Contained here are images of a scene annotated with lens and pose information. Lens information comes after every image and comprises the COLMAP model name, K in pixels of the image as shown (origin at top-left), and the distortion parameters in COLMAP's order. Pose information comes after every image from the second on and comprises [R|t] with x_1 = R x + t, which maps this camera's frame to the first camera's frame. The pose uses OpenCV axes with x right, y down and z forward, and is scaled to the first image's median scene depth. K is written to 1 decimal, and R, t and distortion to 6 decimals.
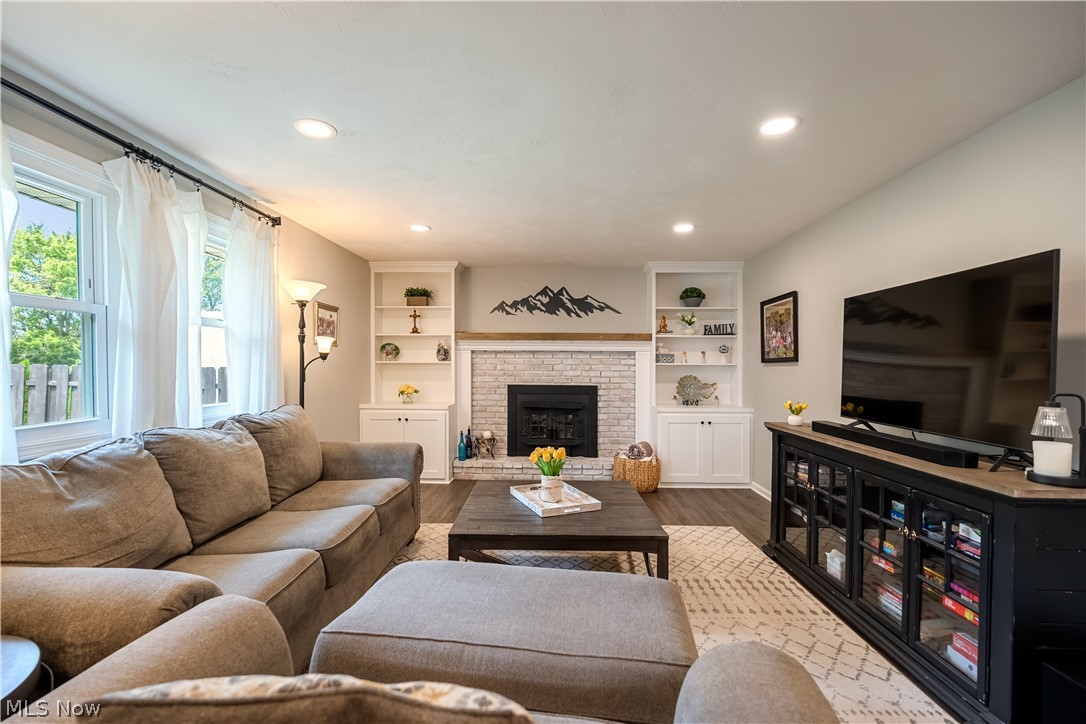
lens RADIAL K [[483.0, 0, 540.4], [0, 483.0, 372.4], [0, 0, 1]] dist [-0.000378, 0.000046]
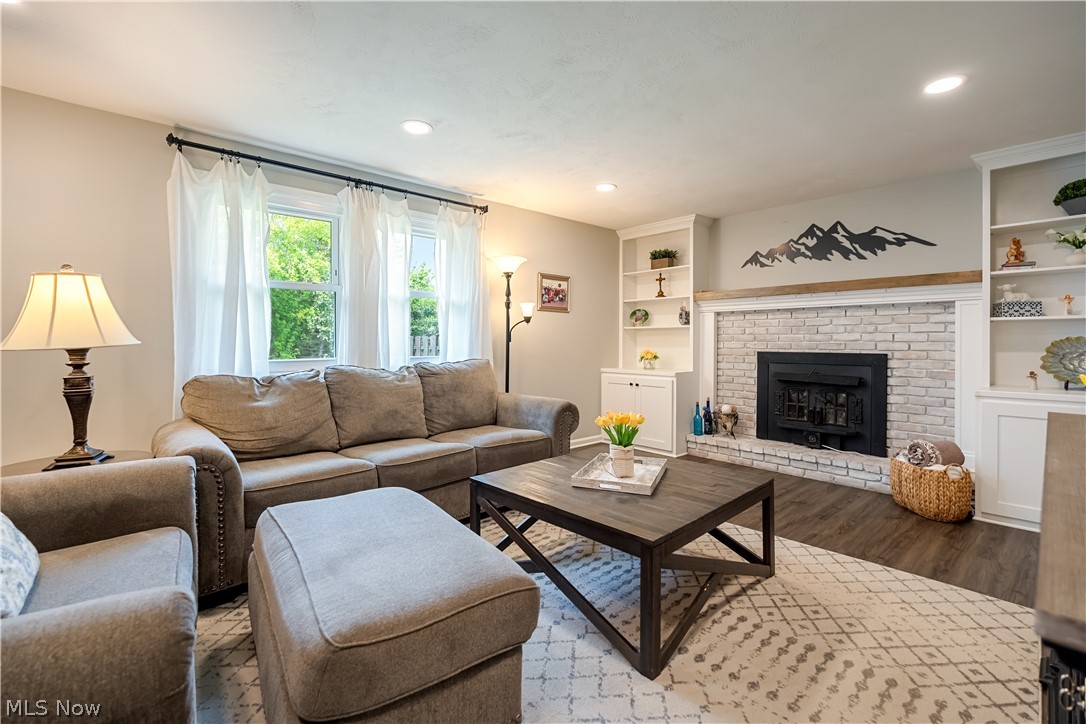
lens RADIAL K [[485.5, 0, 542.6], [0, 485.5, 344.3], [0, 0, 1]] dist [0.000595, 0.000011]
pose [[0.698448, -0.000856, -0.715660, 0.275655], [-0.008084, 0.999926, -0.009086, 0.024143], [0.715615, 0.012131, 0.698389, 0.160064]]
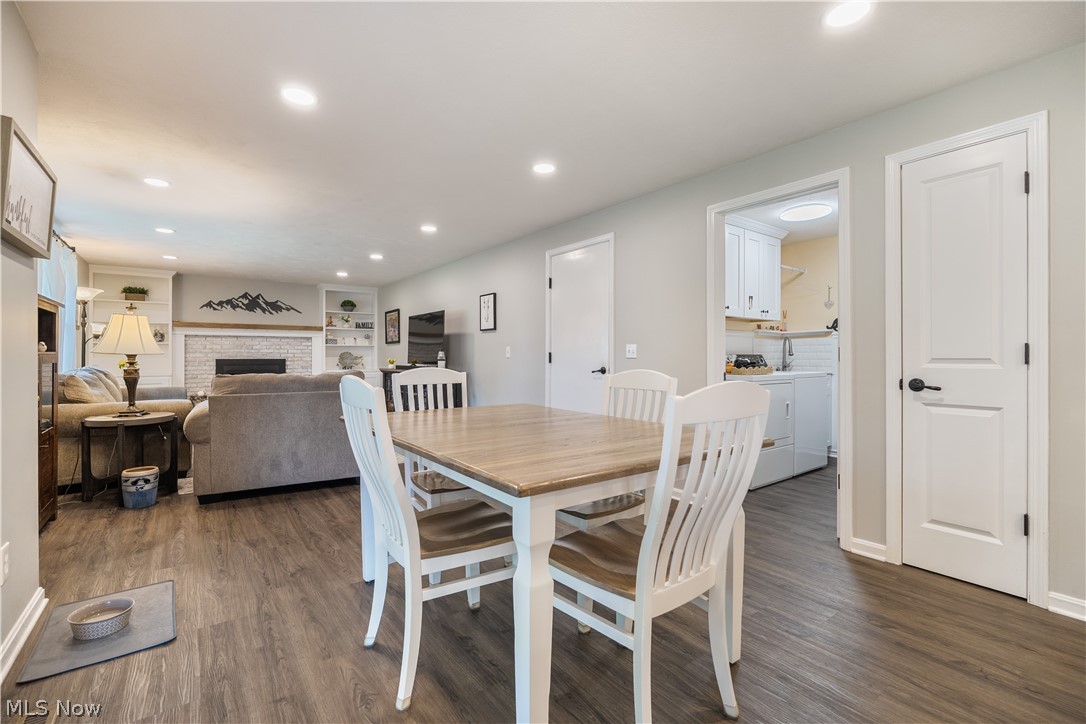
lens RADIAL K [[485.5, 0, 542.6], [0, 485.5, 344.3], [0, 0, 1]] dist [0.000595, 0.000011]
pose [[0.782644, 0.006647, 0.622434, -0.210701], [0.016919, 0.999346, -0.031946, 0.045097], [-0.622240, 0.035533, 0.782020, -0.750380]]
